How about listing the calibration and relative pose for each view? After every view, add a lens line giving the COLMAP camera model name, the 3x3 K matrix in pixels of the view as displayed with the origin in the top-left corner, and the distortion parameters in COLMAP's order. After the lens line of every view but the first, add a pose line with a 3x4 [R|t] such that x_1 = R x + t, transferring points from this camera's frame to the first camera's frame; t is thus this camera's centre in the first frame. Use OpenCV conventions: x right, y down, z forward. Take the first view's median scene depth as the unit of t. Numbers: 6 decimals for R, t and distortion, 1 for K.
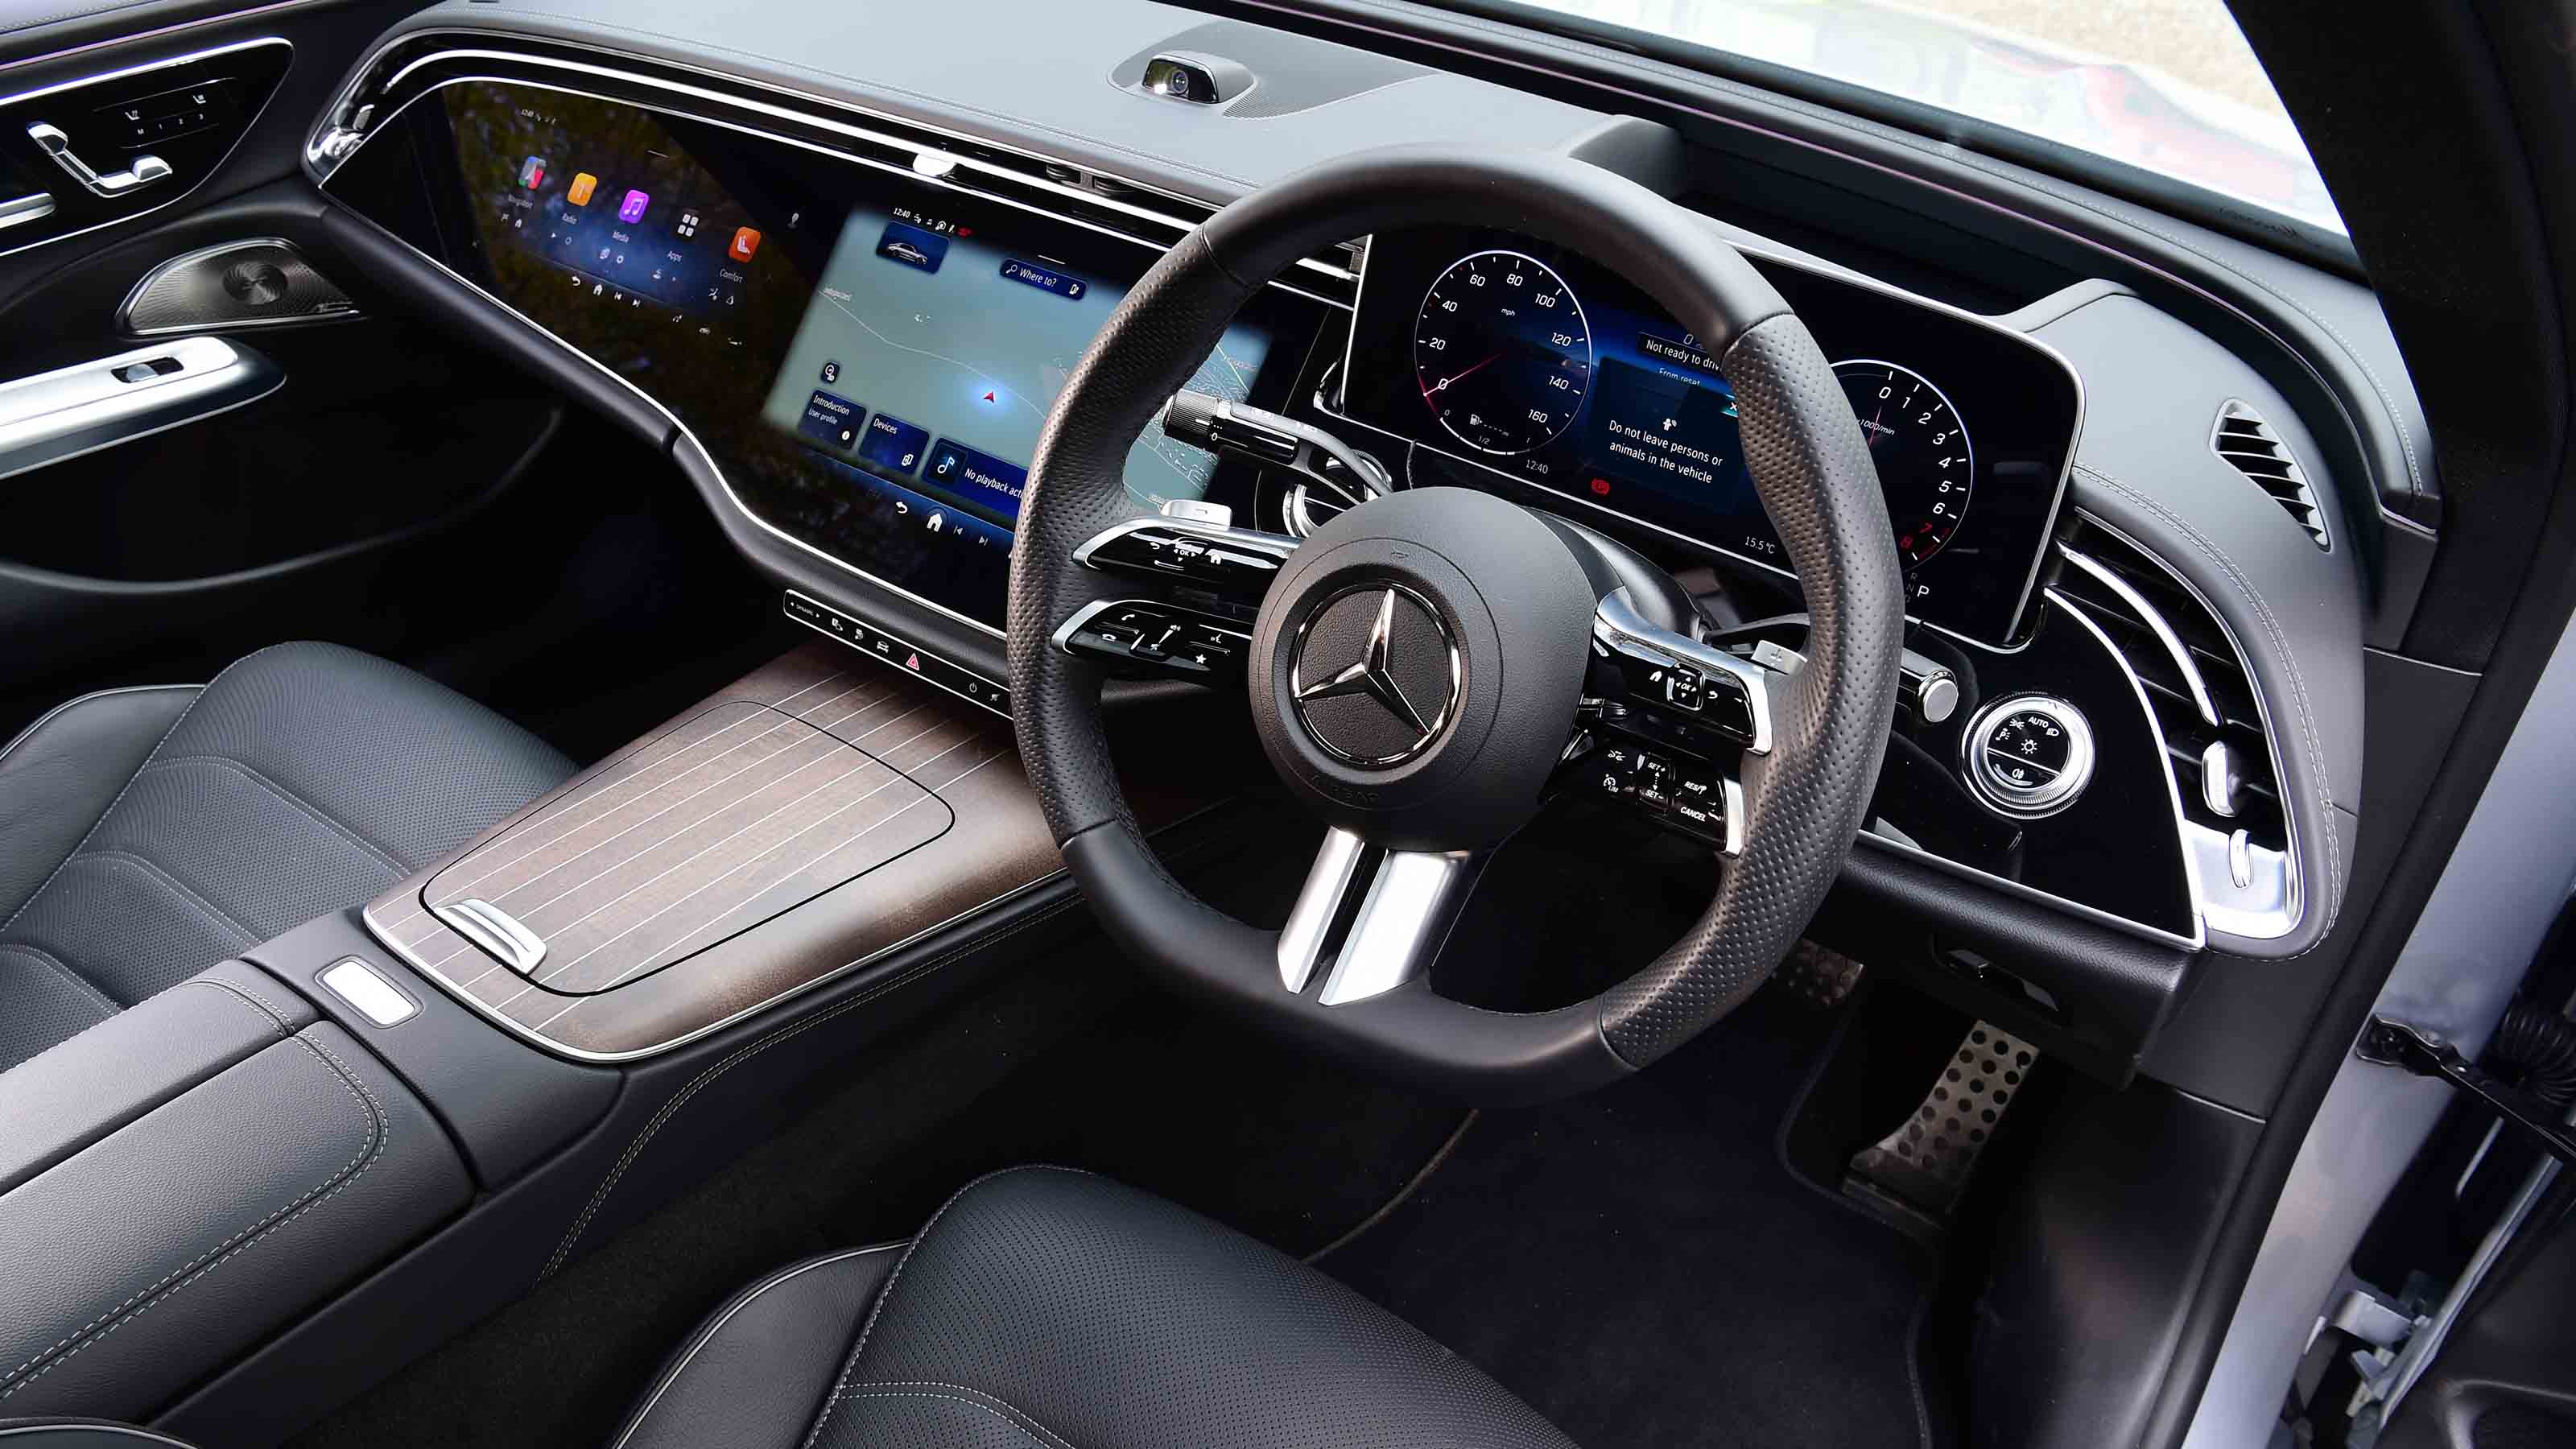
lens RADIAL K [[1909.2, 0, 1289.2], [0, 1909.2, 739.6], [0, 0, 1]] dist [-0.090254, -0.001278]
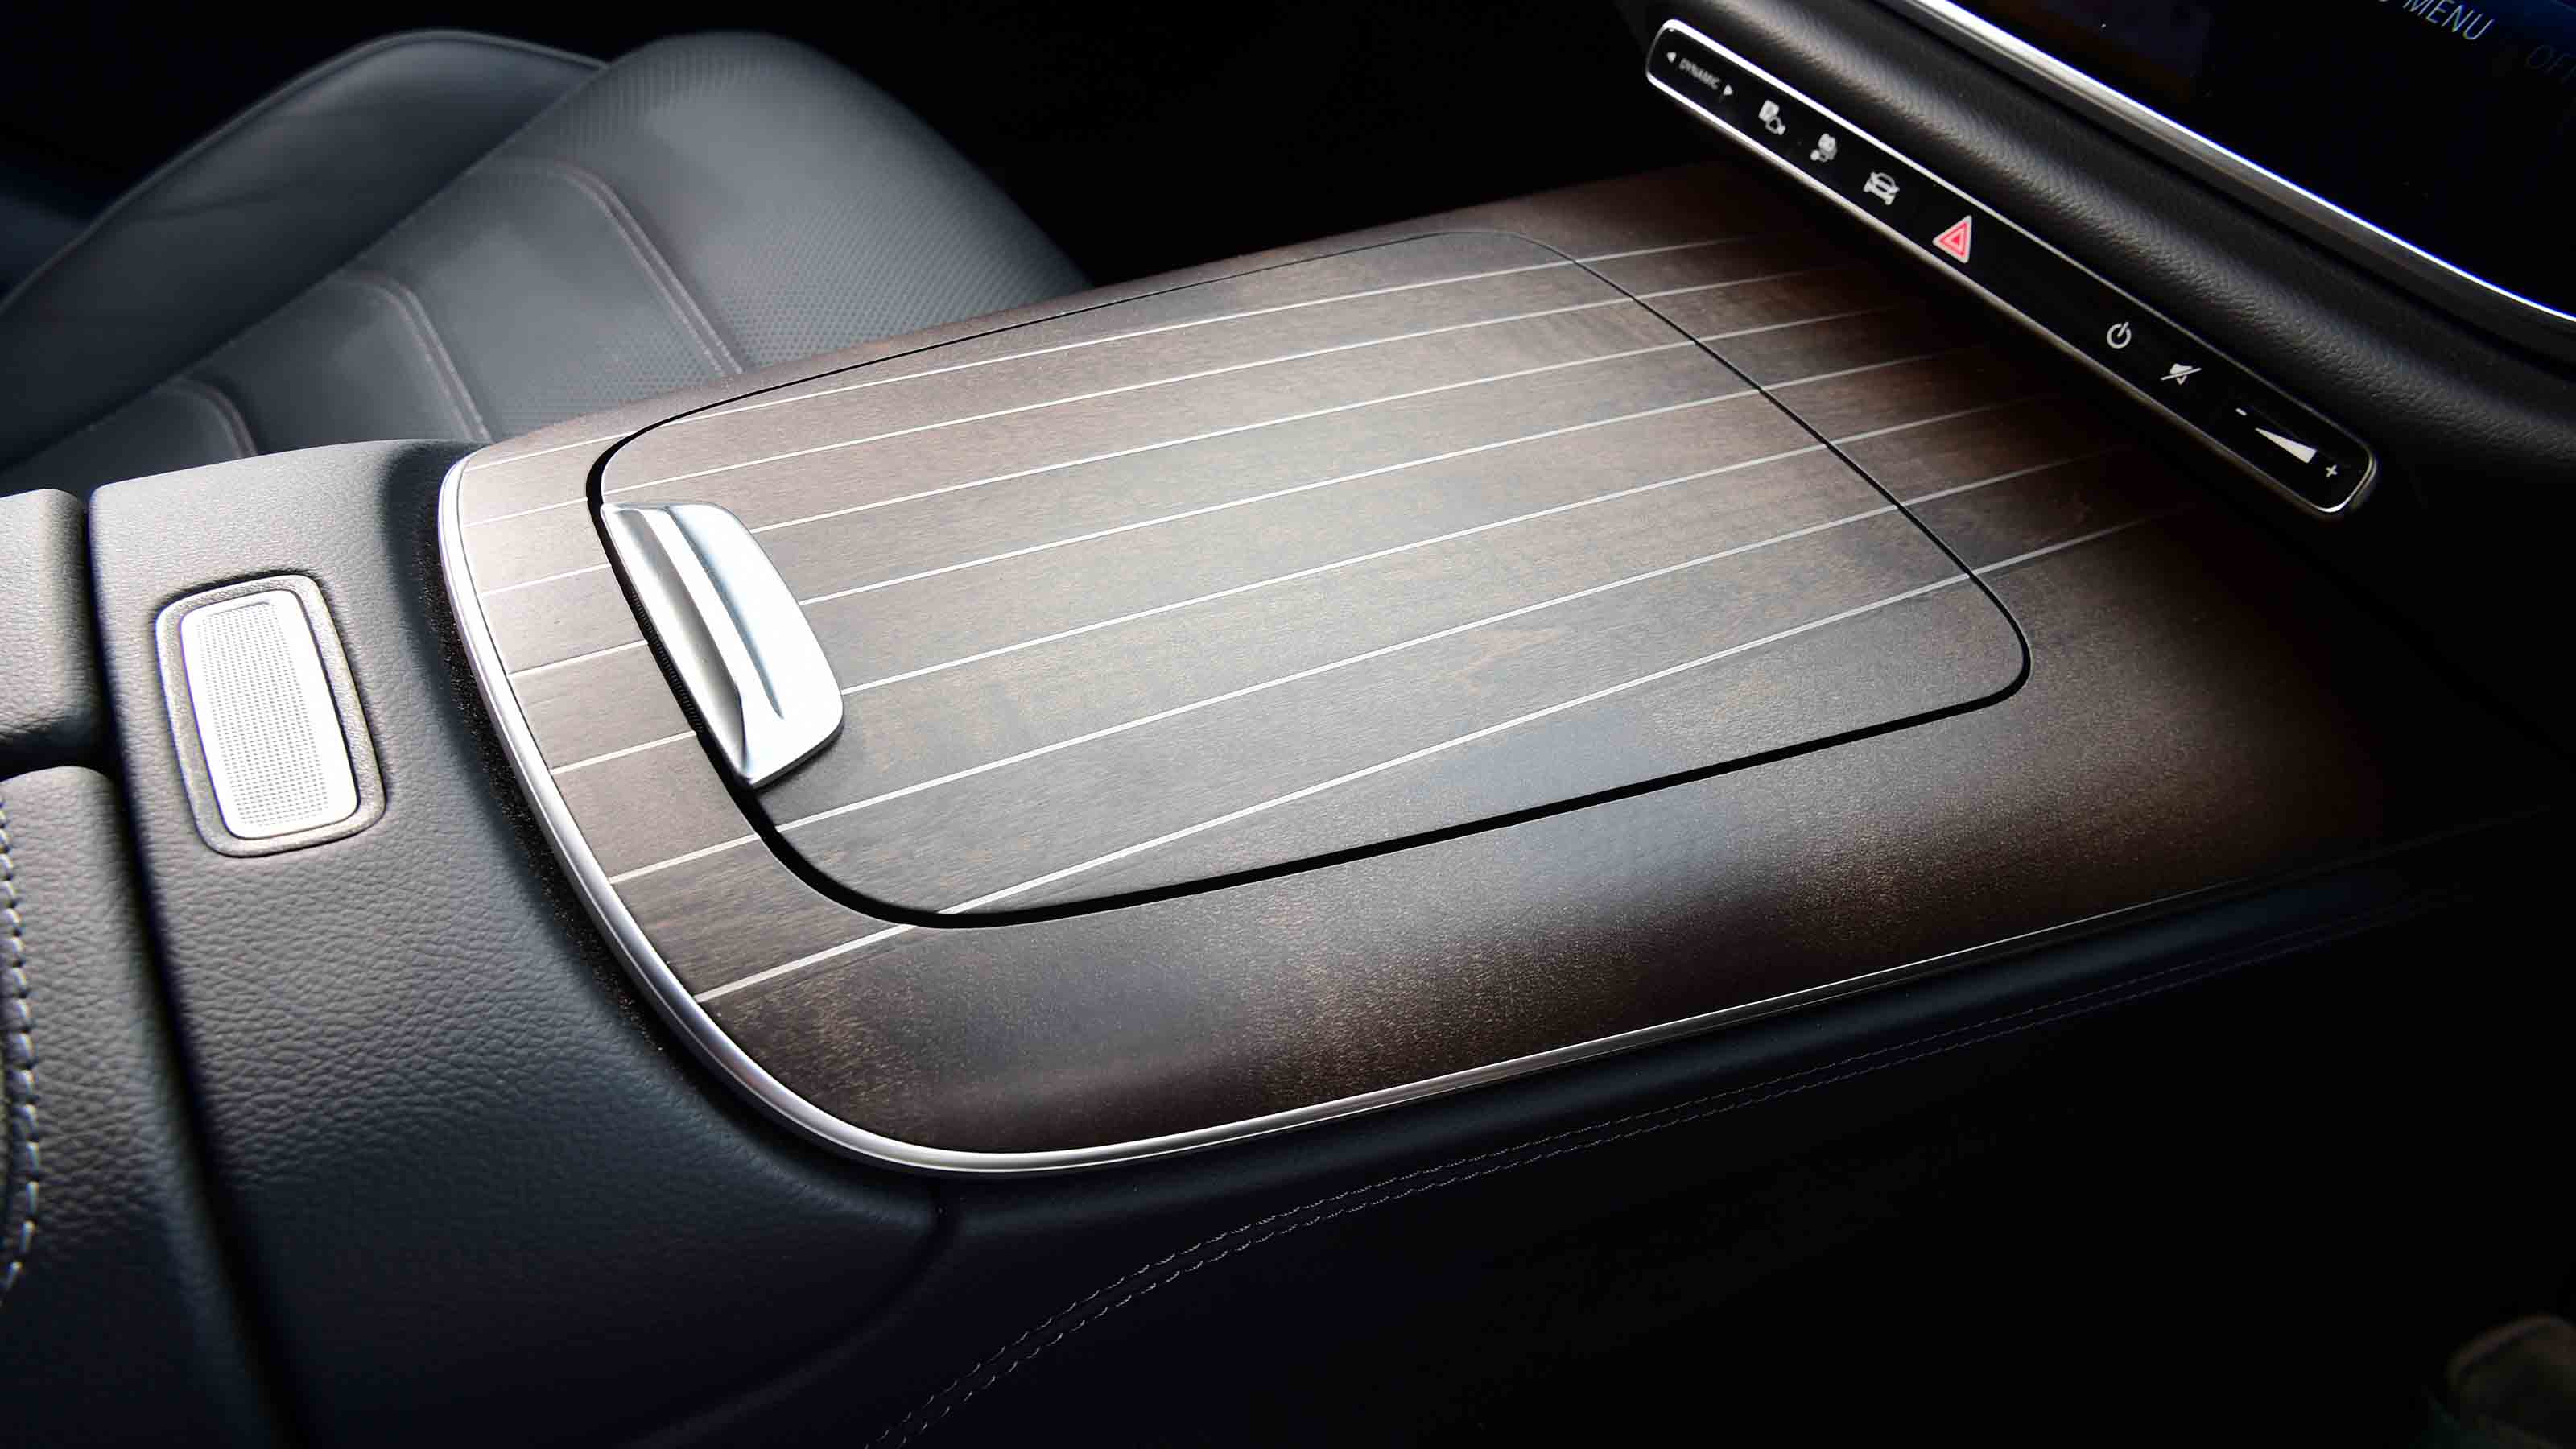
lens RADIAL K [[1909.2, 0, 1279.1], [0, 1909.2, 739.1], [0, 0, 1]] dist [-0.090254, -0.001278]
pose [[0.920248, 0.302566, -0.248187, -0.199463], [-0.270153, 0.950017, 0.156475, 0.035663], [0.283126, -0.076947, 0.955991, 0.577113]]
